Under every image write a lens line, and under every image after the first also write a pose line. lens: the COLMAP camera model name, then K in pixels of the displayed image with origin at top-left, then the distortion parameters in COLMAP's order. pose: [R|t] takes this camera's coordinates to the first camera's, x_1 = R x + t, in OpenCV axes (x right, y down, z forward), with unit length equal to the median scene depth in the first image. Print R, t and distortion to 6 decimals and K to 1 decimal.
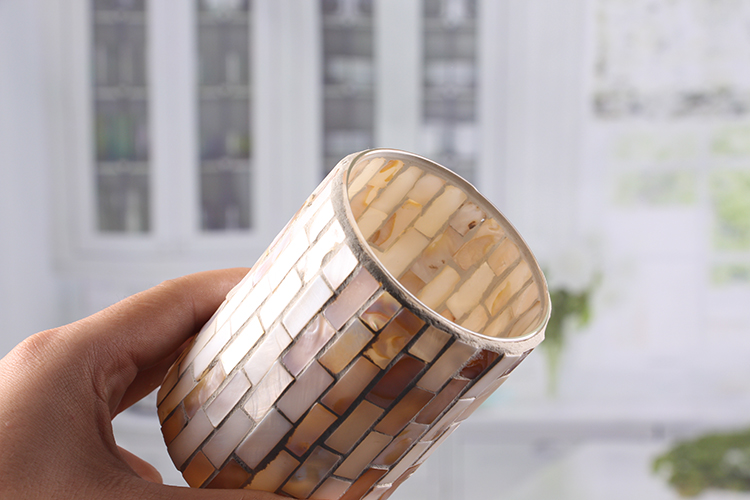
lens RADIAL K [[2027.0, 0, 375.0], [0, 2027.0, 250.0], [0, 0, 1]] dist [0.341087, 0.614856]
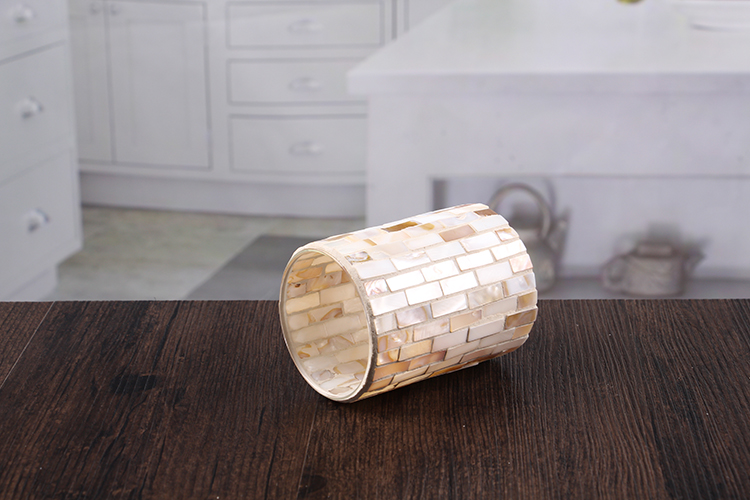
lens RADIAL K [[2027.0, 0, 375.0], [0, 2027.0, 250.0], [0, 0, 1]] dist [0.341087, 0.614856]
pose [[-0.835820, -0.549001, -0.001571, 0.010004], [0.548554, -0.835248, 0.038069, -0.013436], [-0.022212, 0.030957, 0.999274, -0.571146]]
